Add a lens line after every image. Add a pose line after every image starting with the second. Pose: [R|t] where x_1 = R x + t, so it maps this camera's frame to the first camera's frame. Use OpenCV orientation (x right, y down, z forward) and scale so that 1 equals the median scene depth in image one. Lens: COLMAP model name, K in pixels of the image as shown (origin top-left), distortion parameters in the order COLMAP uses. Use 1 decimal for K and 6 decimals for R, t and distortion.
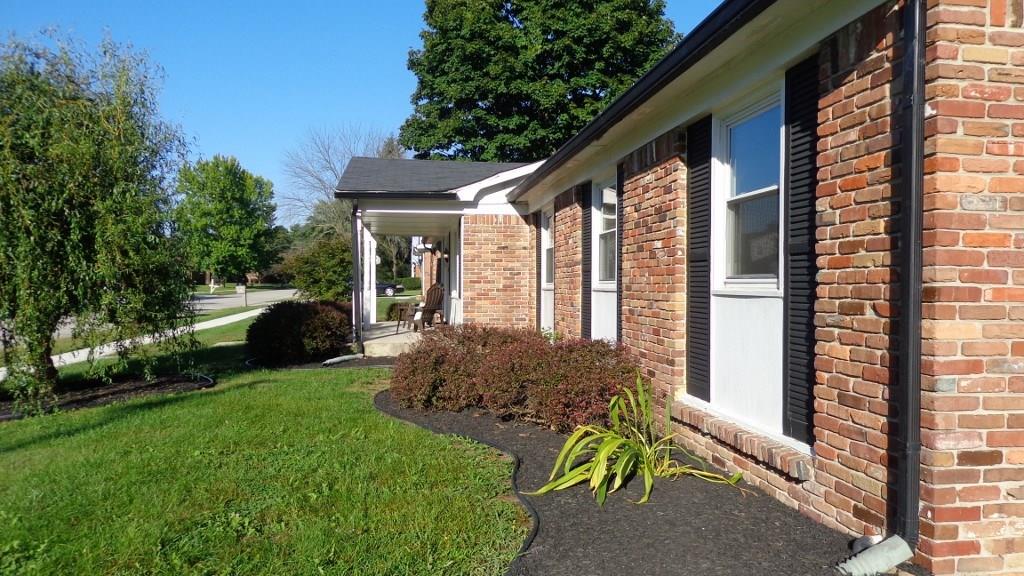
lens RADIAL K [[721.0, 0, 512.0], [0, 721.0, 288.0], [0, 0, 1]] dist [-0.010599, 0.002260]
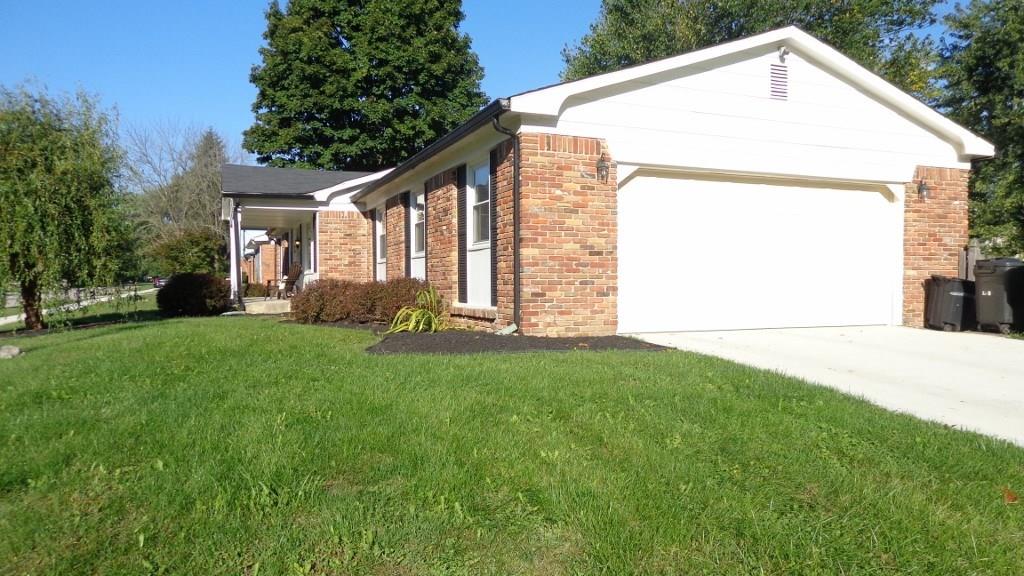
lens RADIAL K [[721.0, 0, 512.0], [0, 721.0, 288.0], [0, 0, 1]] dist [-0.010599, 0.002260]
pose [[0.970873, -0.013081, 0.239235, -0.040670], [0.012240, 0.999913, 0.004999, 0.045550], [-0.239280, -0.001926, 0.970949, -0.446082]]
